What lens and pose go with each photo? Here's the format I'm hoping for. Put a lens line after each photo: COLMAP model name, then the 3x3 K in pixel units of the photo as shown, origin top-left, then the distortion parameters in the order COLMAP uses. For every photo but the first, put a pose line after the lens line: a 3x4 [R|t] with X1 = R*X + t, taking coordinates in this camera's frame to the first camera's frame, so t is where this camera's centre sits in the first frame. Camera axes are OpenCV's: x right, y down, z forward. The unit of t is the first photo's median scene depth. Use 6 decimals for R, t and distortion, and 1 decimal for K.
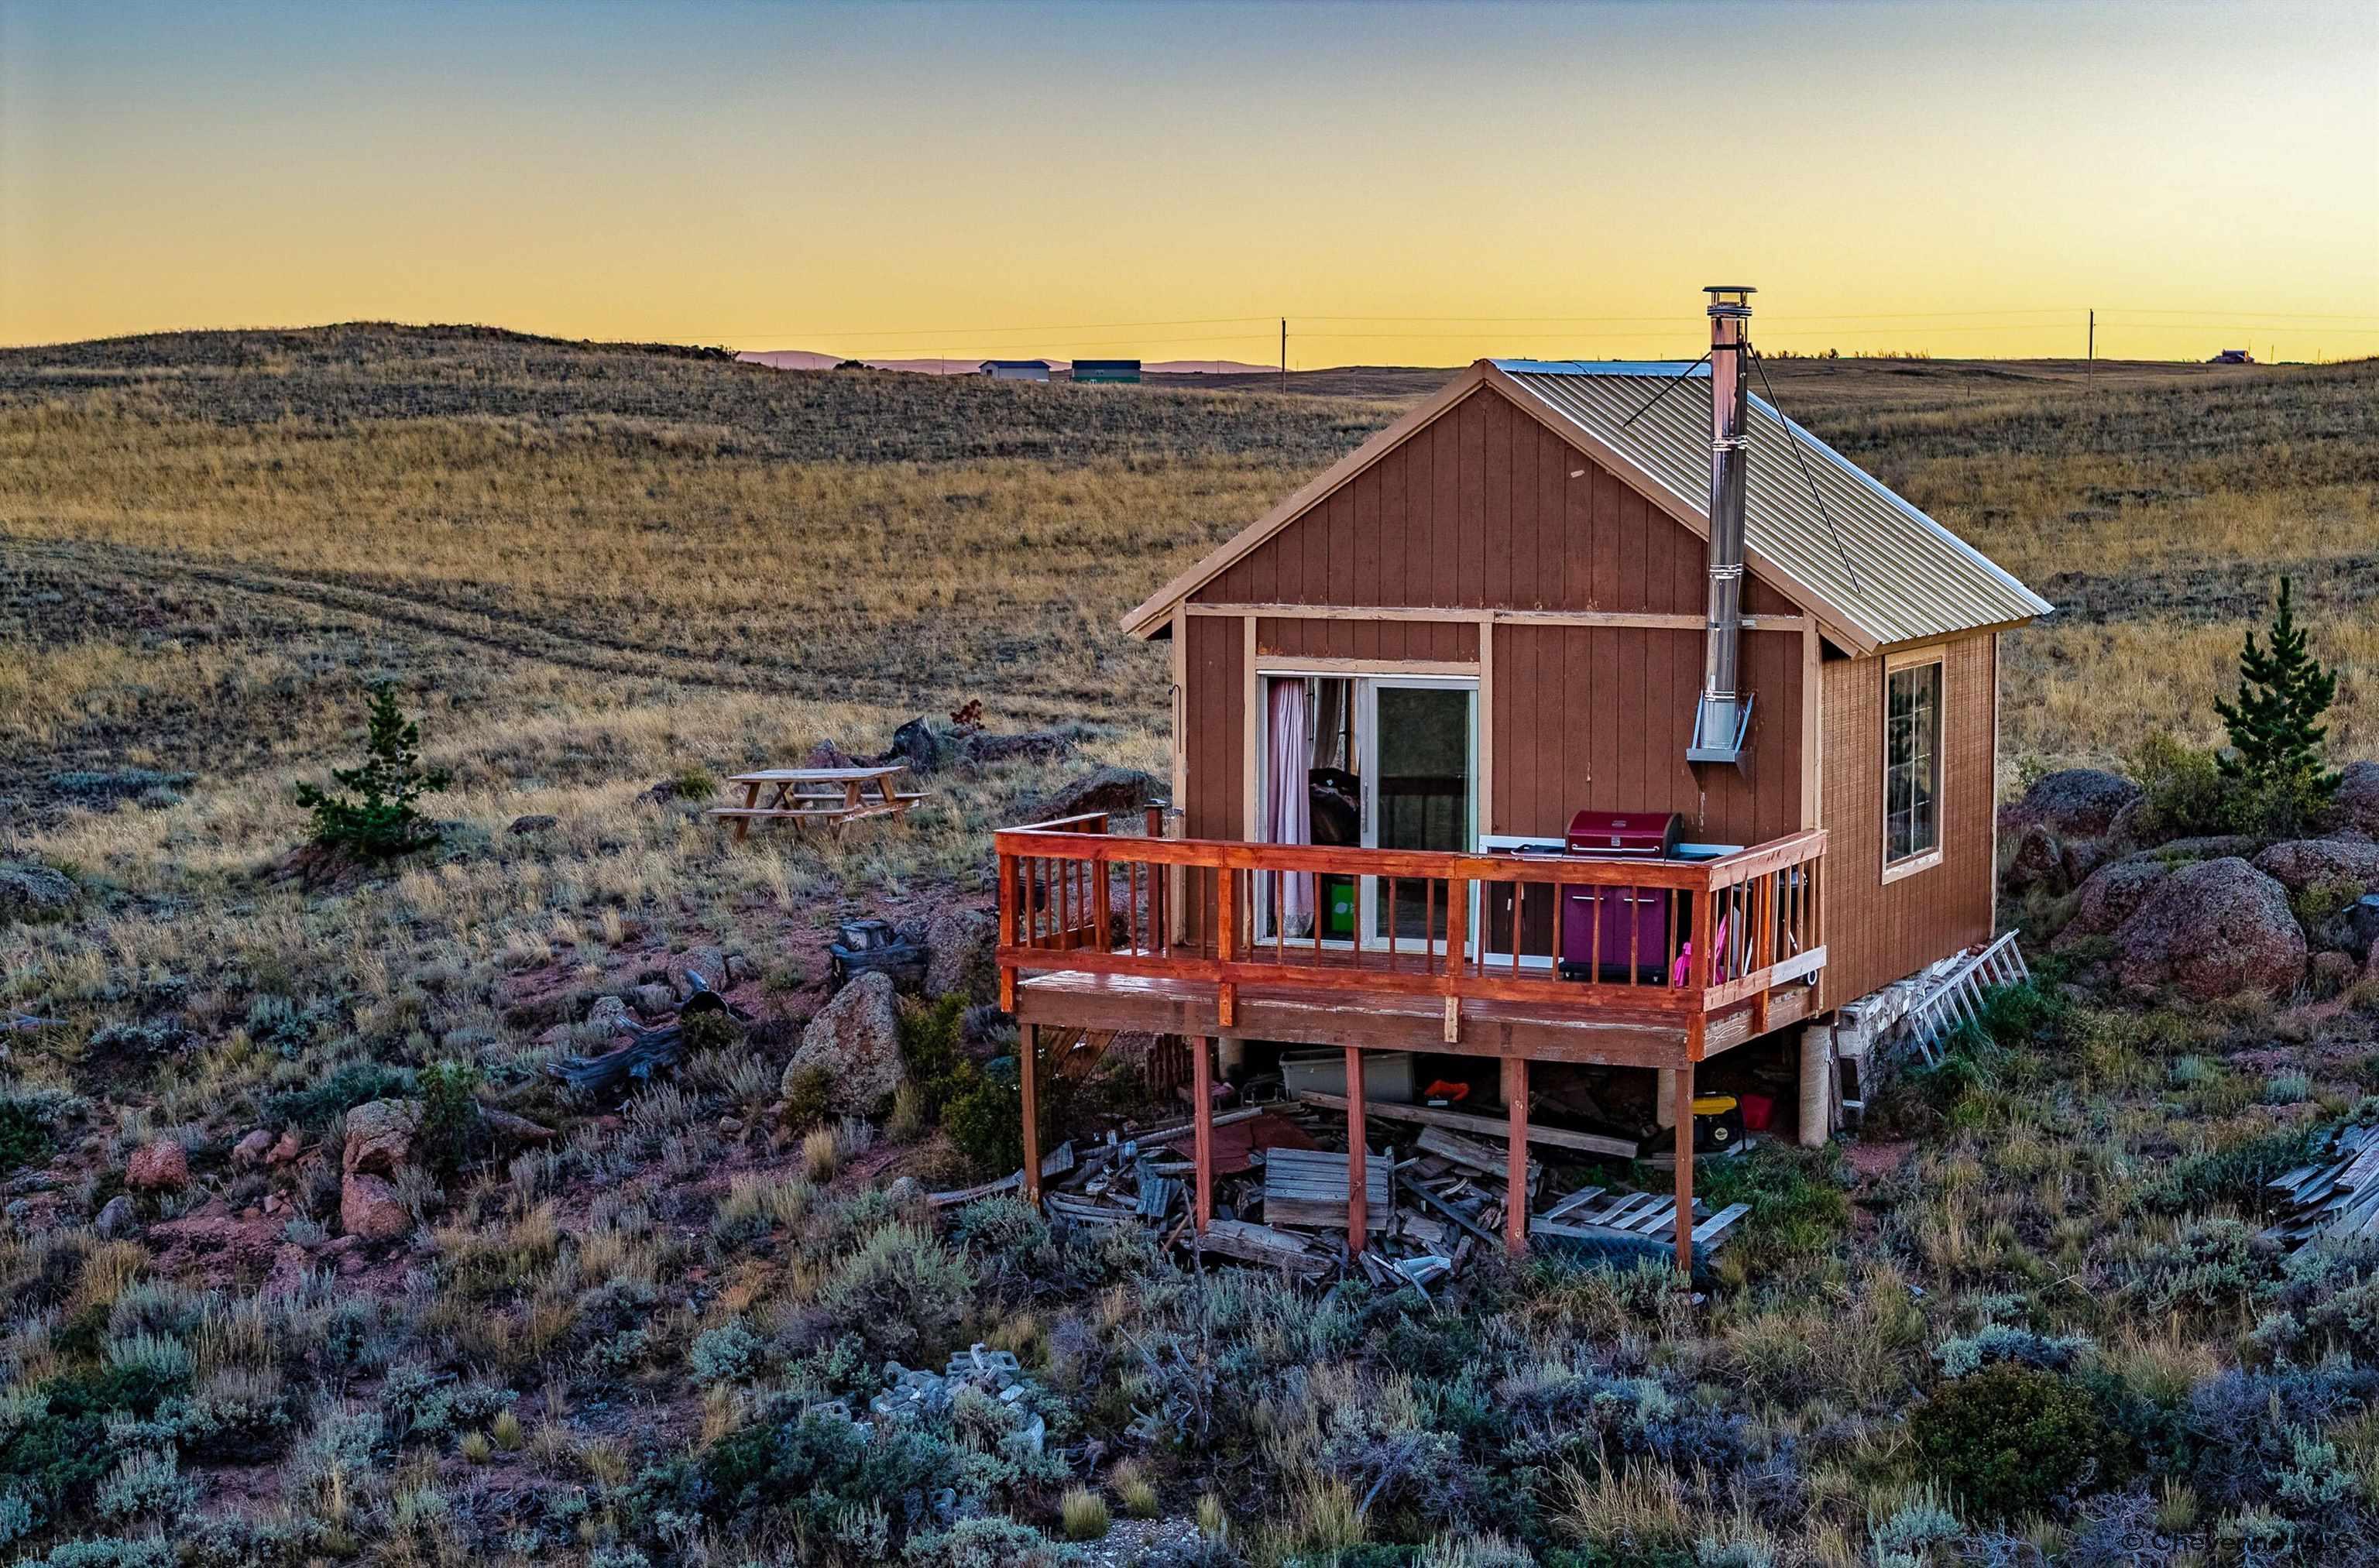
lens RADIAL K [[4632.8, 0, 1189.5], [0, 4632.8, 784.0], [0, 0, 1]] dist [-0.185600, 0.053453]
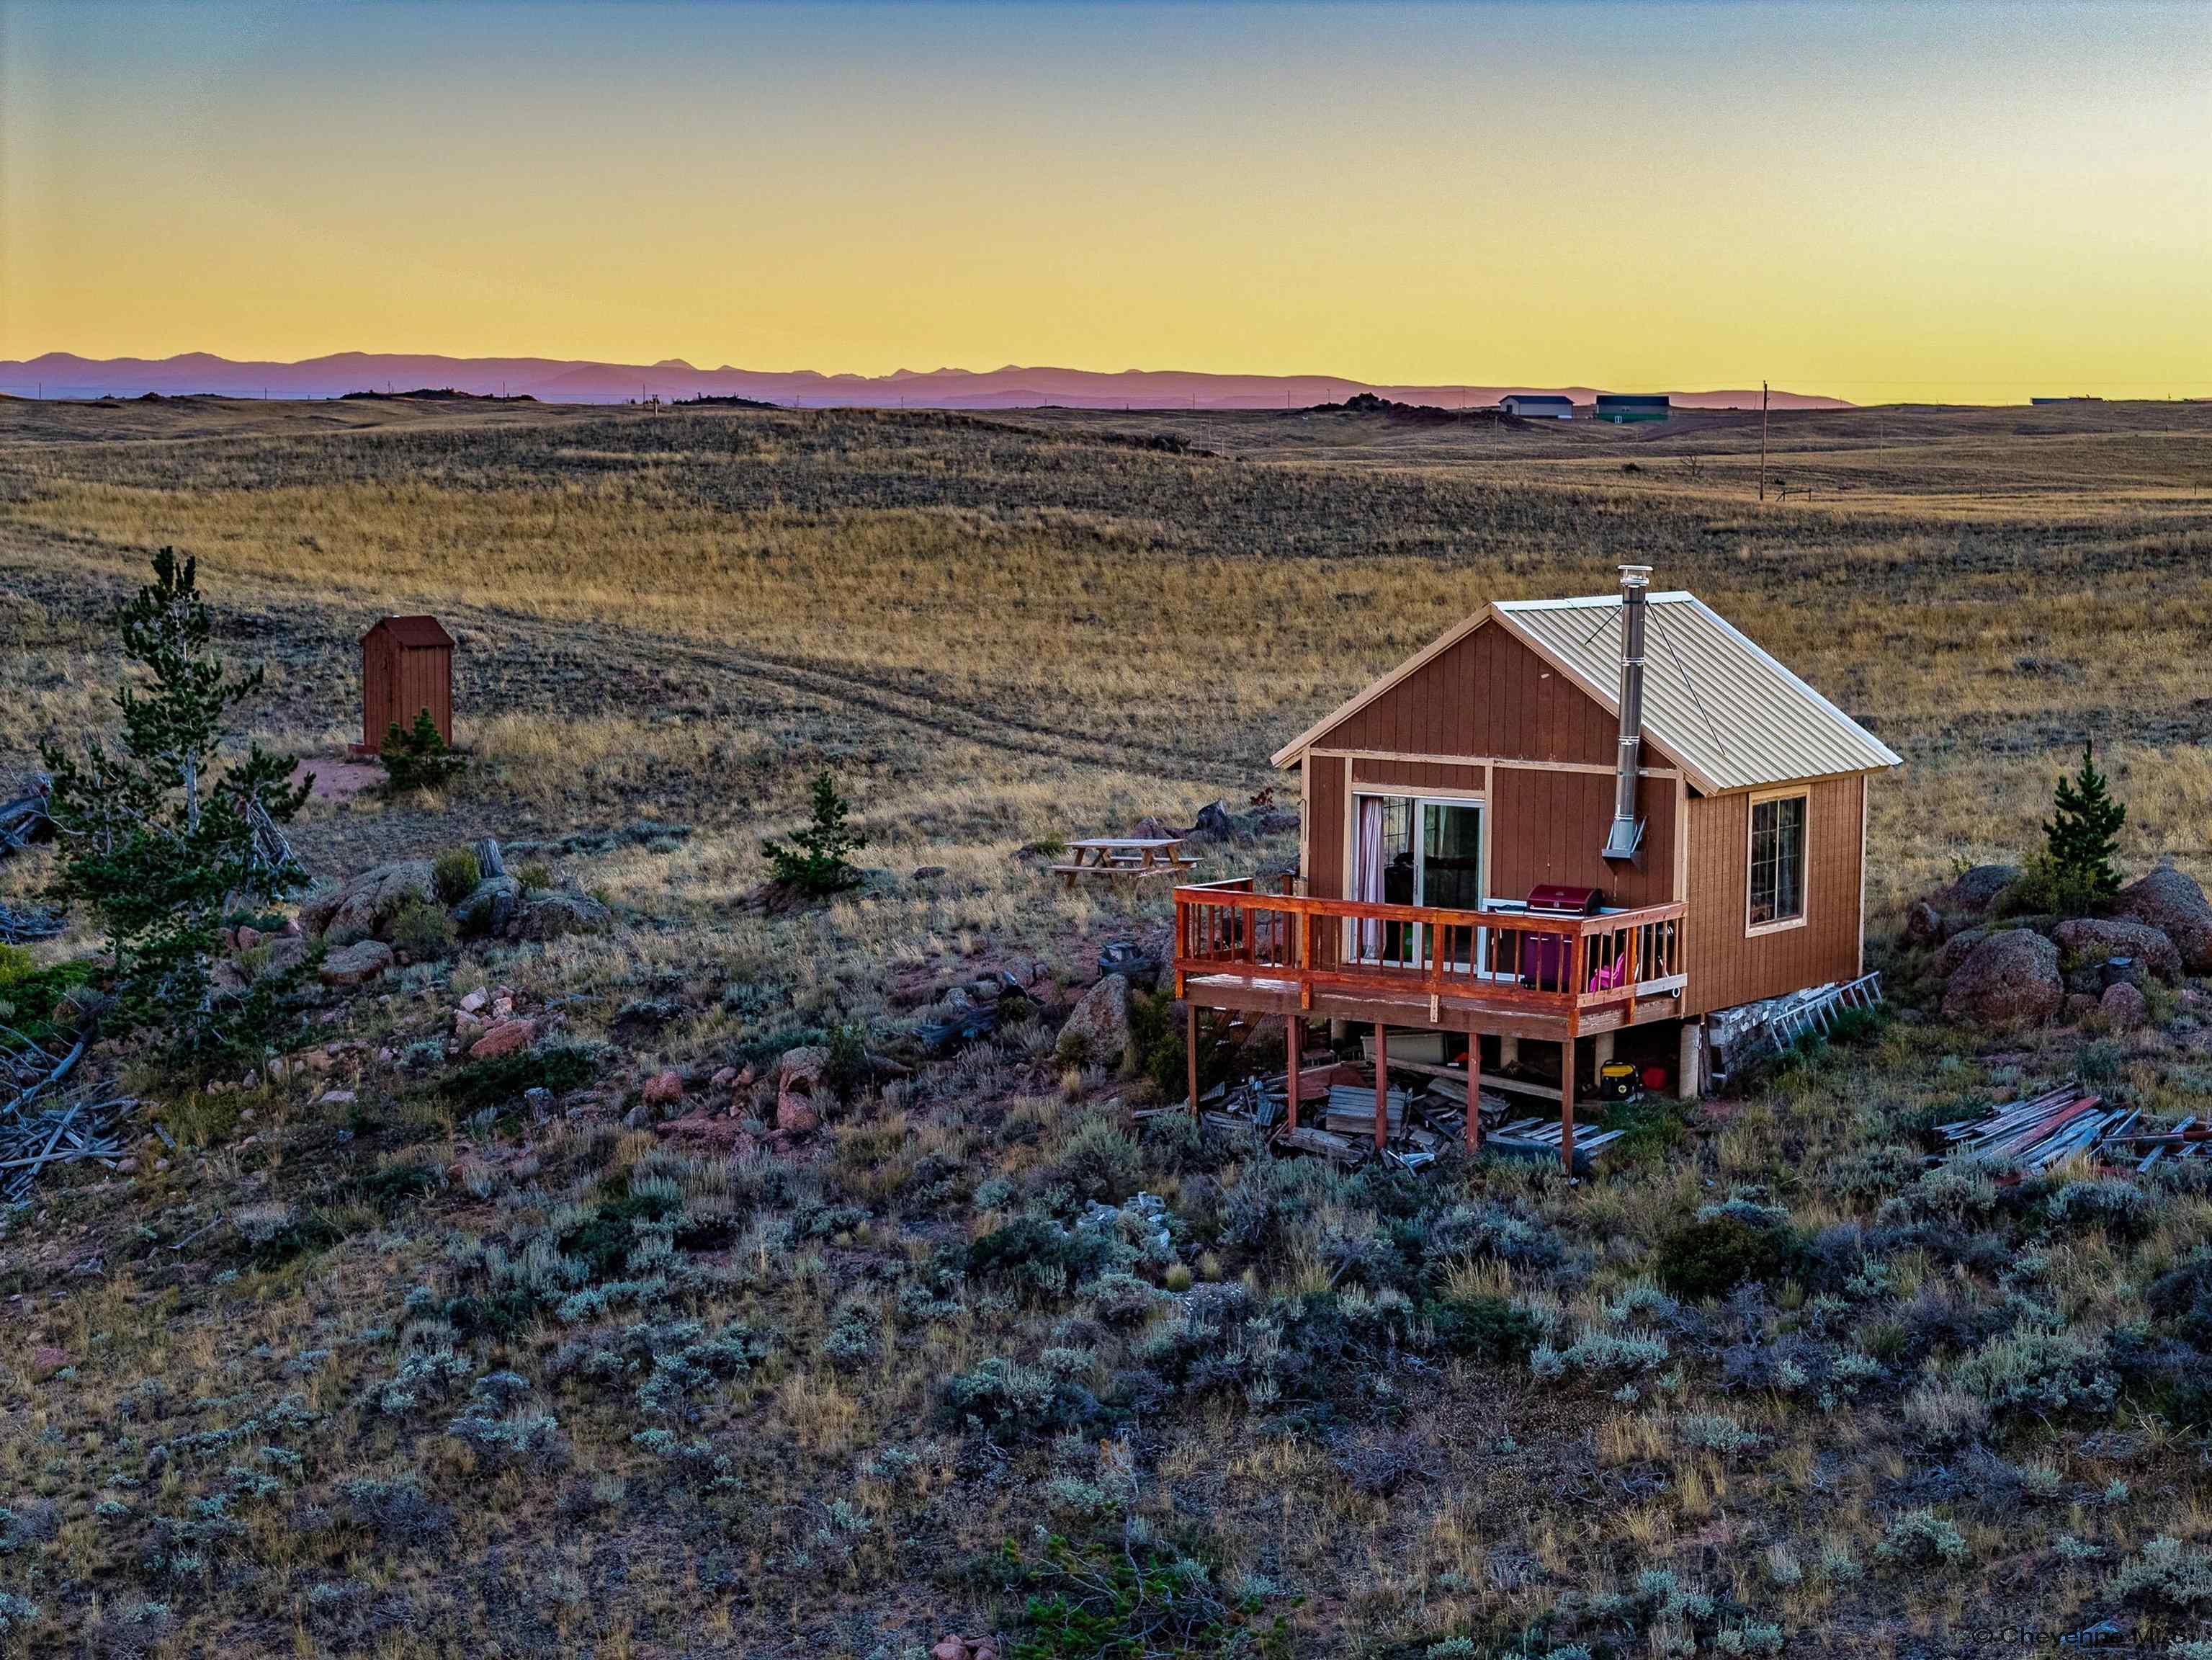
lens RADIAL K [[4524.6, 0, 1103.5], [0, 4524.6, 626.8], [0, 0, 1]] dist [0.235298, -0.401958]
pose [[0.992386, 0.019202, -0.121657, 0.096497], [-0.024782, 0.998701, -0.044519, -0.007699], [0.120644, 0.047195, 0.991573, -0.461874]]
